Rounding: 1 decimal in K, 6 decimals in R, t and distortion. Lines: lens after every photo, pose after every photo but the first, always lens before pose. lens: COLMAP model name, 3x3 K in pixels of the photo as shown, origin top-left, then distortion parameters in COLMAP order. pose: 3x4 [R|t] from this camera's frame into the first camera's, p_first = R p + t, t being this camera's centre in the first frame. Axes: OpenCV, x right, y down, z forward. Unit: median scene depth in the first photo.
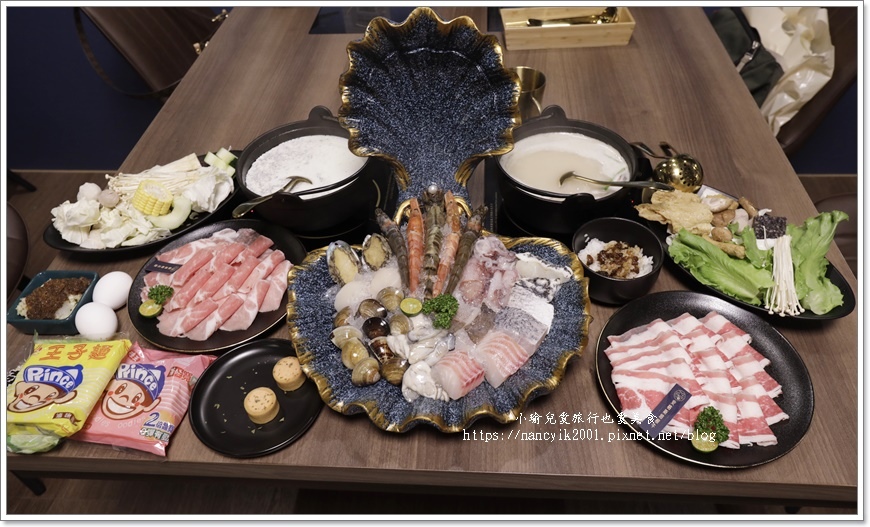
lens RADIAL K [[636.8, 0, 435.2], [0, 636.8, 264.4], [0, 0, 1]] dist [-0.029317, 0.043347]
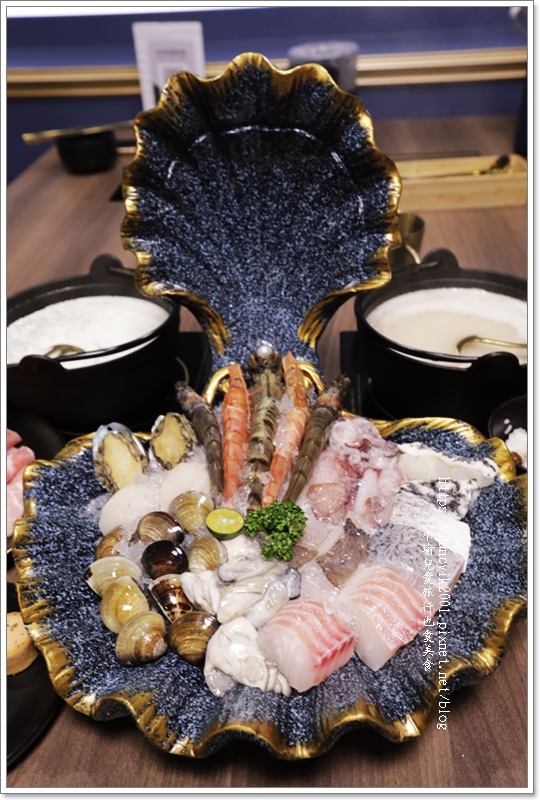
lens RADIAL K [[714.2, 0, 257.2], [0, 714.2, 401.9], [0, 0, 1]] dist [0.012115, 0.079467]
pose [[0.999771, 0.004364, -0.020969, 0.005017], [-0.008290, 0.981554, -0.191006, 0.080526], [0.019748, 0.191136, 0.981365, 0.326383]]
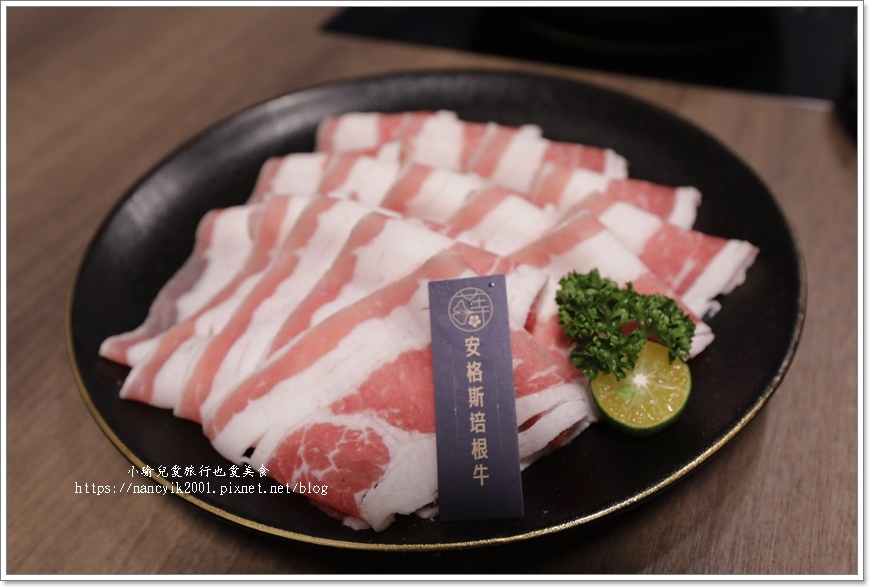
lens RADIAL K [[848.0, 0, 432.5], [0, 848.0, 293.6], [0, 0, 1]] dist [0.023457, 0.000000]
pose [[0.601369, -0.517425, 0.608791, 0.160946], [0.615241, 0.786028, 0.060323, 0.156366], [-0.509739, 0.338277, 0.791034, 0.669752]]
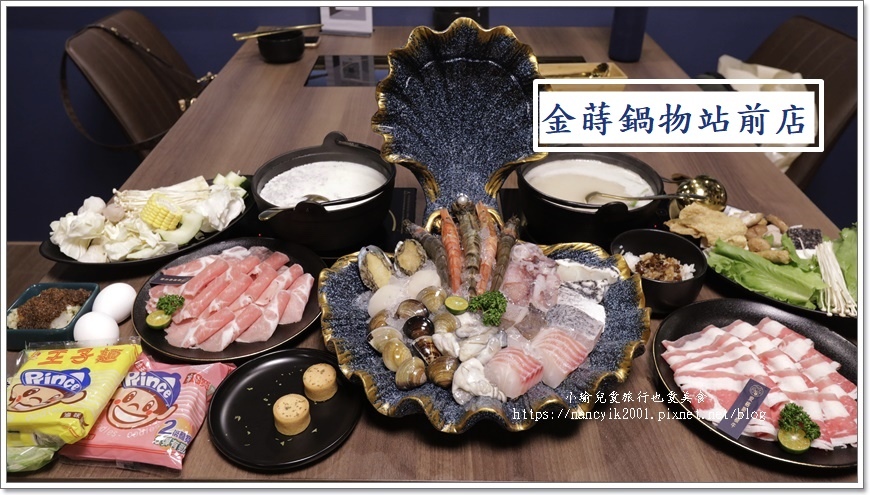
lens RADIAL K [[693.5, 0, 405.5], [0, 693.5, 191.3], [0, 0, 1]] dist [-0.027313, 0.065966]
pose [[0.998570, 0.014083, 0.051578, -0.163362], [0.001309, 0.957961, -0.286896, 0.194348], [-0.053450, 0.286553, 0.956572, -0.020284]]
